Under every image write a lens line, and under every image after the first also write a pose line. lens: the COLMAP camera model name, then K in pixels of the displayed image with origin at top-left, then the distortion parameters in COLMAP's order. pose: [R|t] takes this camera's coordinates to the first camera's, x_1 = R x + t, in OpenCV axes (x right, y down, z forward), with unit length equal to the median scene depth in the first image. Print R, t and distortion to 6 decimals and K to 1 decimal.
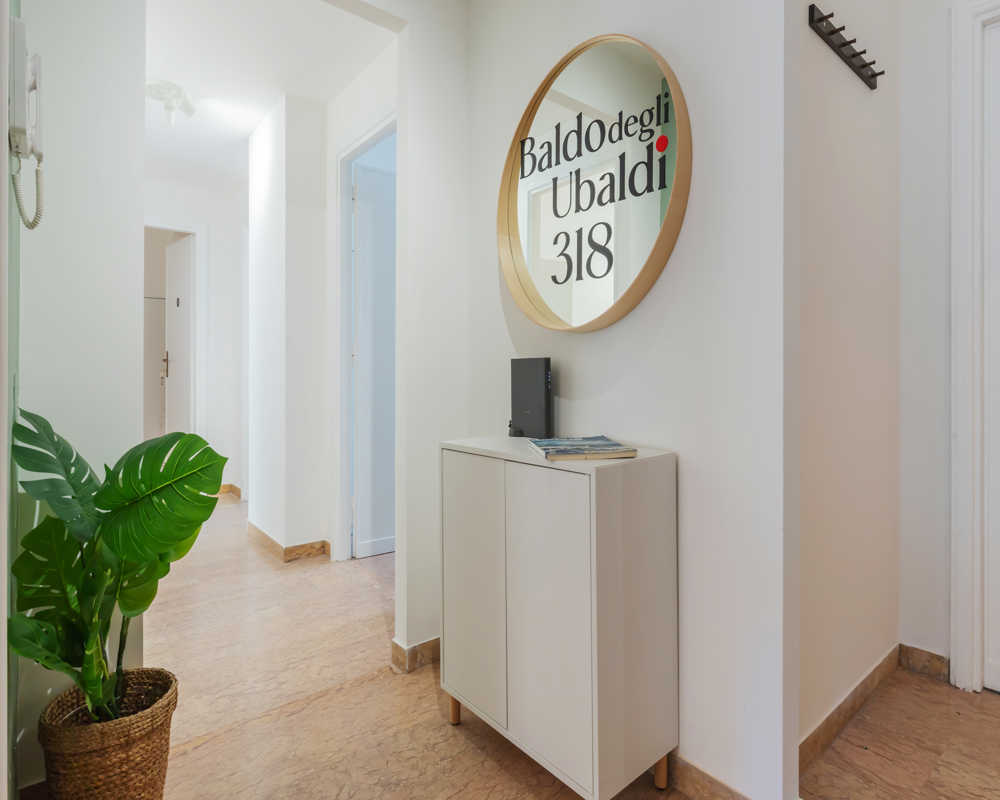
lens RADIAL K [[551.3, 0, 517.1], [0, 551.3, 362.8], [0, 0, 1]] dist [0.001543, -0.001407]
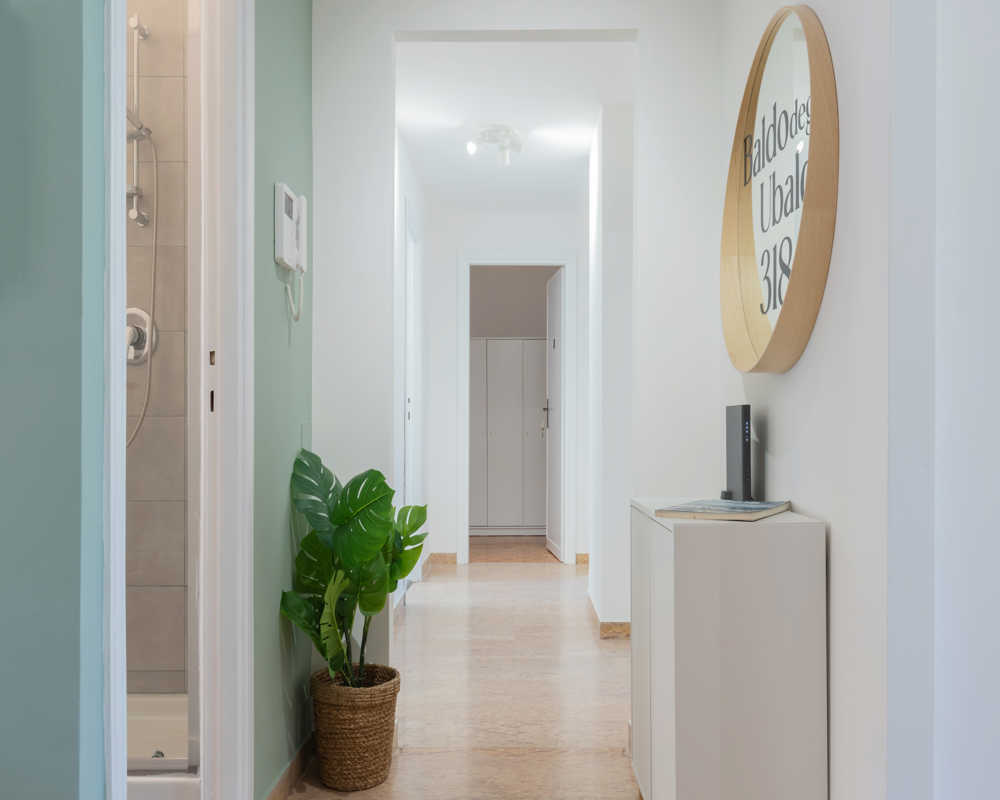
lens RADIAL K [[794.4, 0, 499.9], [0, 794.4, 405.0], [0, 0, 1]] dist [0.008904, 0.001928]
pose [[0.768977, -0.014016, -0.639122, 0.698164], [0.010737, 0.999902, -0.009010, -0.002646], [0.639186, 0.000066, 0.769052, -0.202286]]
